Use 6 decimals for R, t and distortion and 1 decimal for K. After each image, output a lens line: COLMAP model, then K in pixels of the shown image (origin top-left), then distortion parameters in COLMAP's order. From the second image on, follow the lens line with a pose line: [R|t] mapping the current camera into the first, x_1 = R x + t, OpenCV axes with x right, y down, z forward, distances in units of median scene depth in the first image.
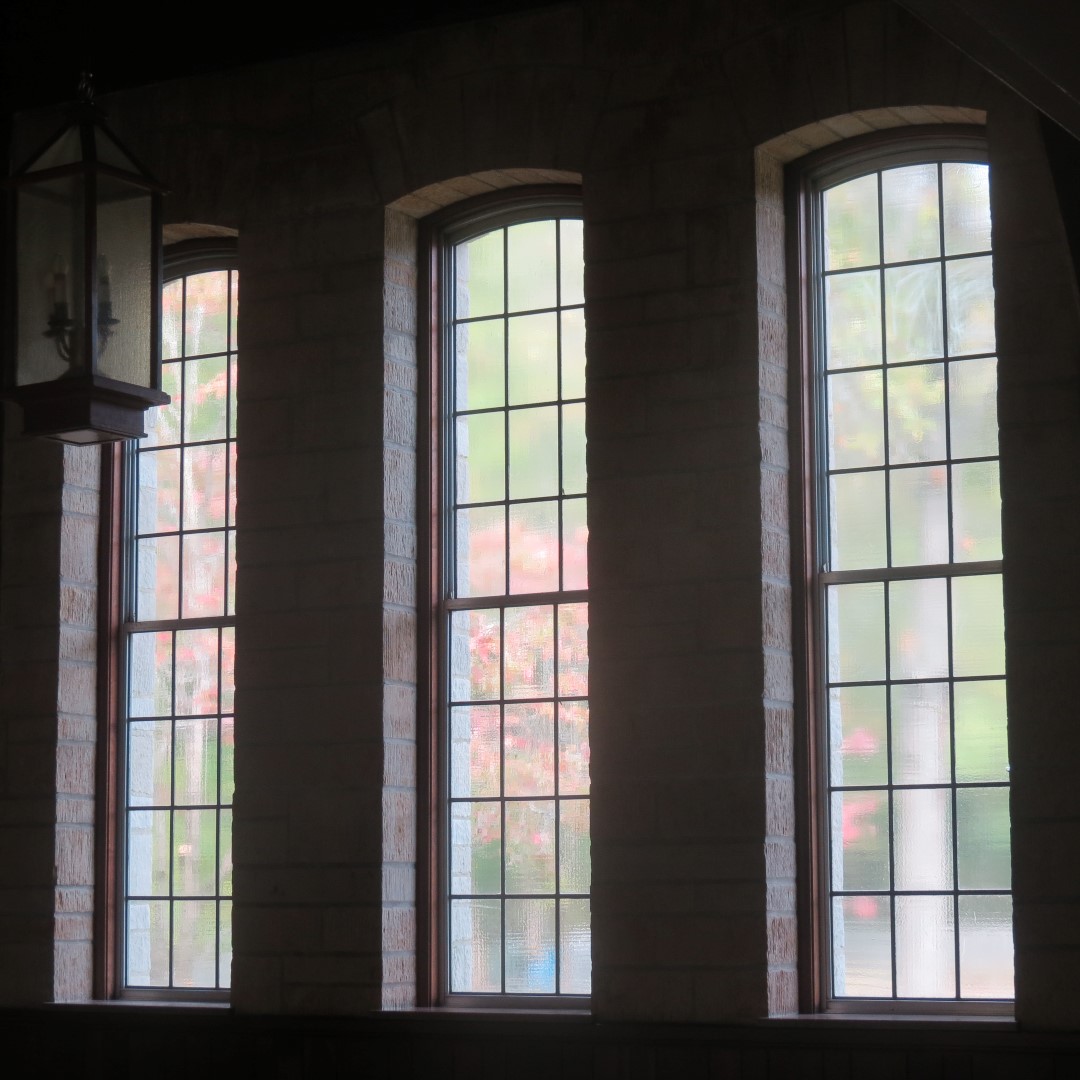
lens RADIAL K [[2586.0, 0, 540.8], [0, 2586.0, 538.4], [0, 0, 1]] dist [-0.090798, 0.000000]
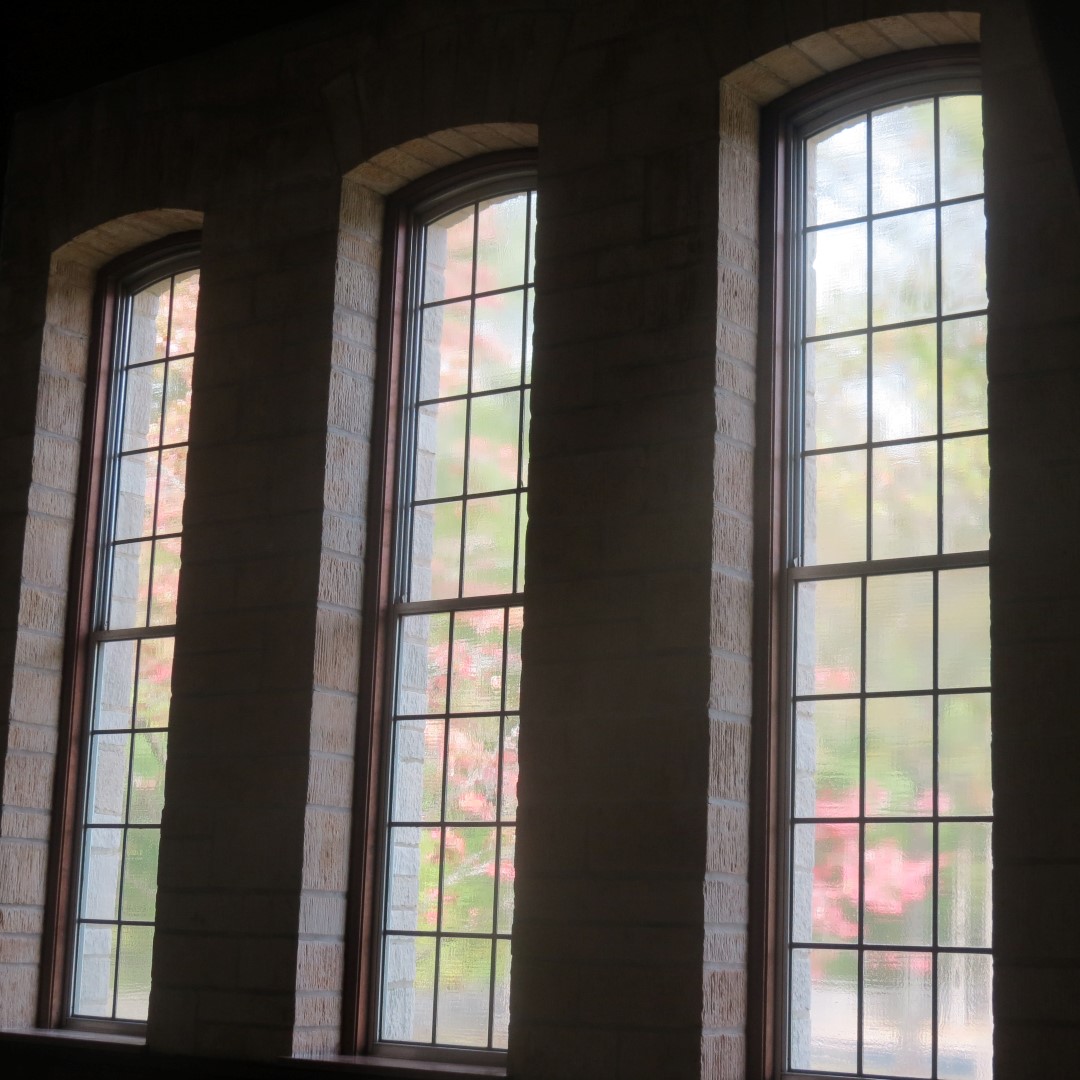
lens RADIAL K [[1999.3, 0, 538.9], [0, 1999.3, 542.5], [0, 0, 1]] dist [-0.070072, 0.000000]
pose [[0.993067, 0.016734, -0.116352, 0.096880], [-0.023626, 0.998030, -0.058115, 0.043087], [0.115150, 0.060461, 0.991506, 0.313938]]
